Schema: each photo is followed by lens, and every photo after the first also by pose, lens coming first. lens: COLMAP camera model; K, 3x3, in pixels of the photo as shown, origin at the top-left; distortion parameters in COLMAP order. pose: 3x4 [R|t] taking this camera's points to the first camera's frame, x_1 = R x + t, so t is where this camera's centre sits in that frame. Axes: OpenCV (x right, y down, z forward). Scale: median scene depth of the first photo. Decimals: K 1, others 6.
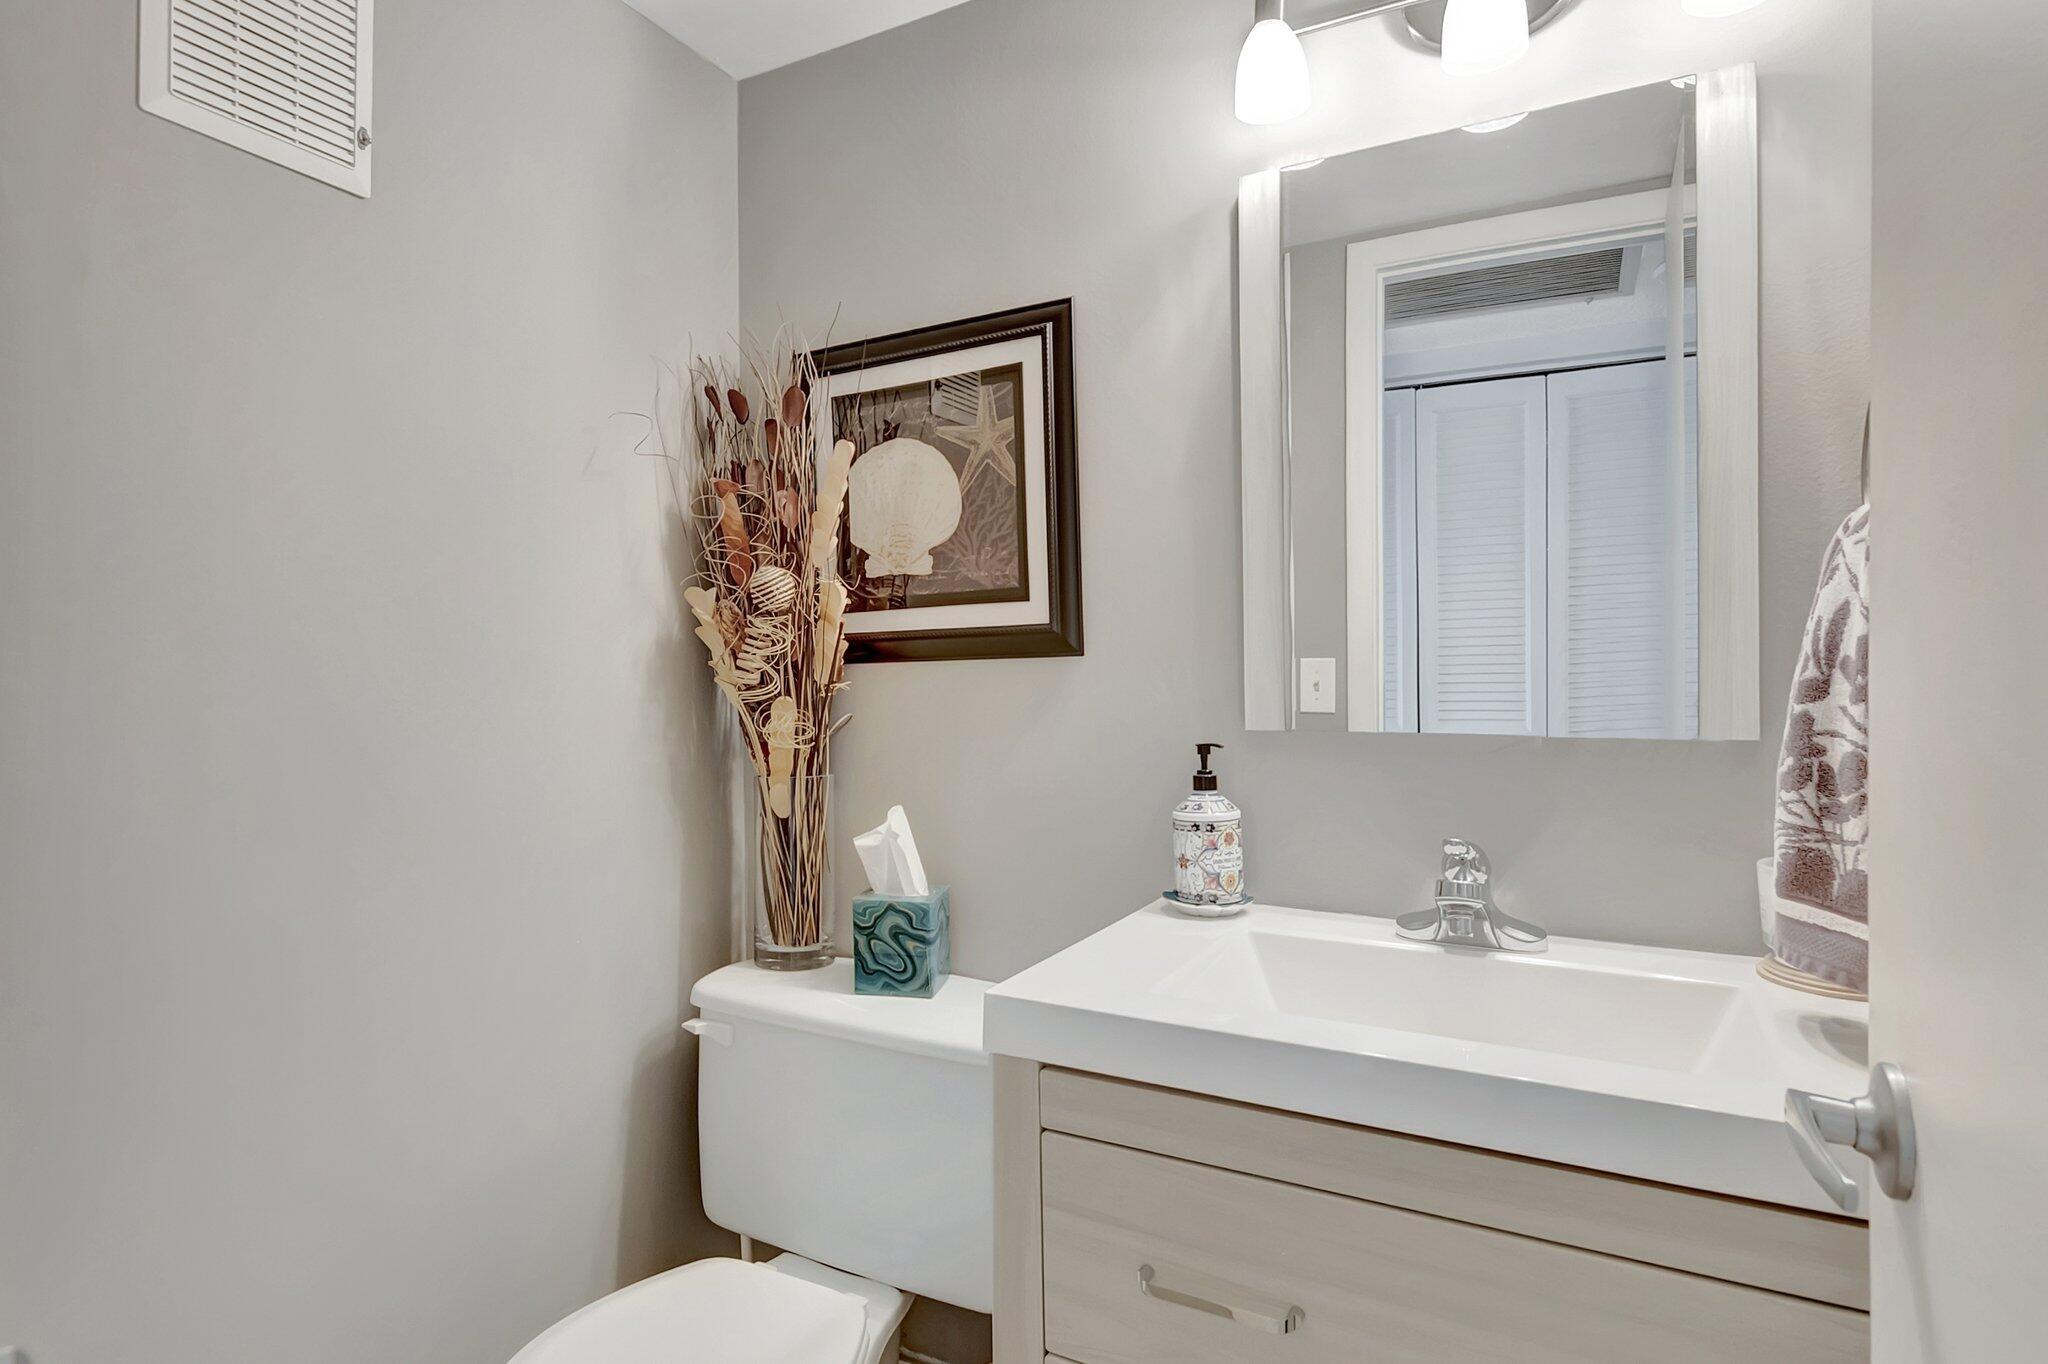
lens RADIAL K [[1059.6, 0, 1026.1], [0, 1059.6, 685.0], [0, 0, 1]] dist [-0.005773, -0.000824]
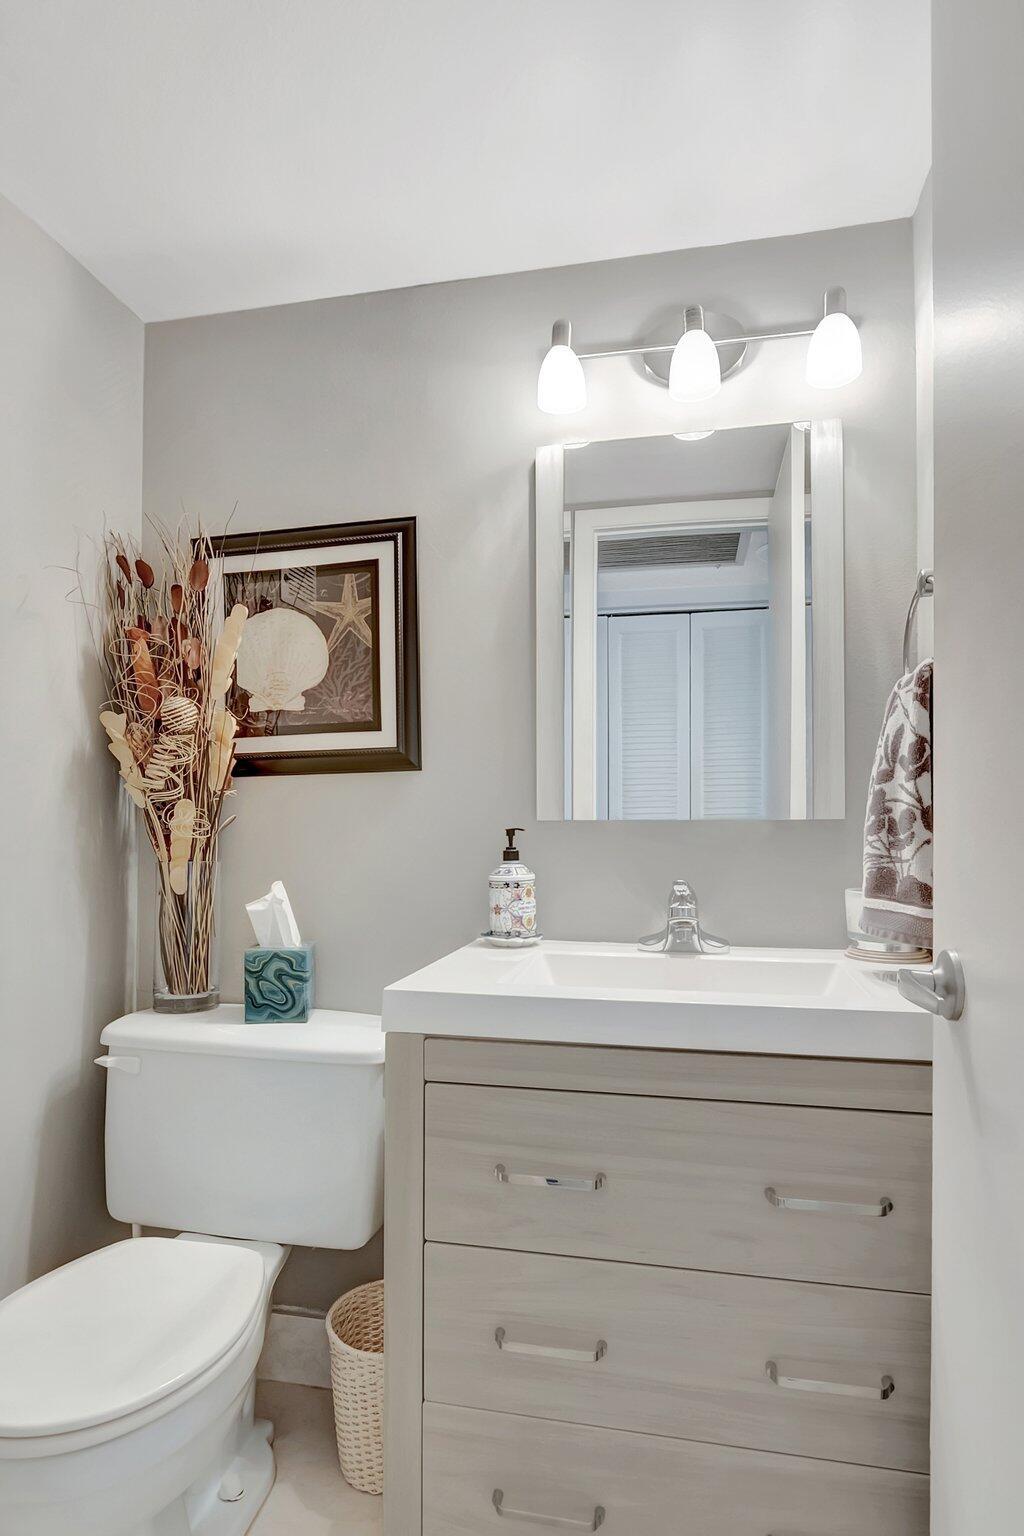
lens RADIAL K [[794.7, 0, 524.9], [0, 794.7, 823.5], [0, 0, 1]] dist [-0.005773, -0.000824]
pose [[0.959782, 0.007916, 0.280636, -0.111177], [-0.002799, 0.999823, -0.018629, 0.063029], [-0.280734, 0.017094, 0.959633, -0.051581]]
